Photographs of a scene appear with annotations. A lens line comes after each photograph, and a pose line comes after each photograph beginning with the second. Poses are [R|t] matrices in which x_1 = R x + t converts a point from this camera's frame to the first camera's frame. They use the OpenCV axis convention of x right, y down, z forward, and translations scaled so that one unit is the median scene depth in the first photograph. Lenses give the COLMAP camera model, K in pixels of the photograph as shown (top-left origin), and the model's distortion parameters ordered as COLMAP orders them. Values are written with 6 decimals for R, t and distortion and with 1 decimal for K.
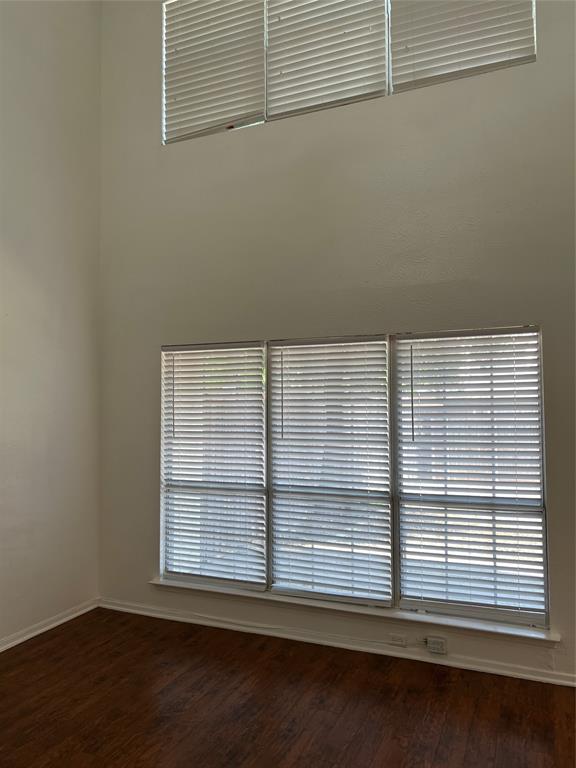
lens RADIAL K [[585.8, 0, 289.1], [0, 585.8, 387.3], [0, 0, 1]] dist [0.036920, -0.039316]
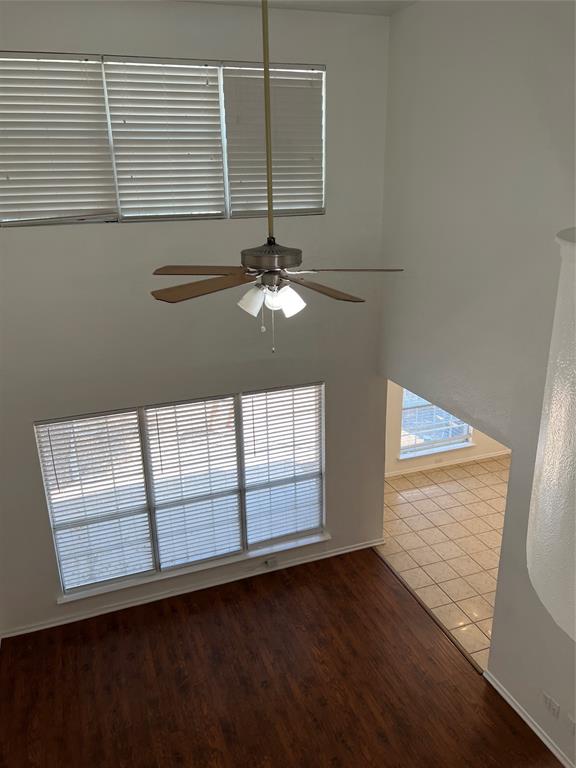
lens RADIAL K [[585.8, 0, 287.7], [0, 585.8, 390.6], [0, 0, 1]] dist [0.036920, -0.039316]
pose [[0.719072, -0.237353, 0.653146, -0.678117], [-0.008782, 0.936686, 0.350061, -0.597984], [-0.694881, -0.257455, 0.671460, -0.055704]]
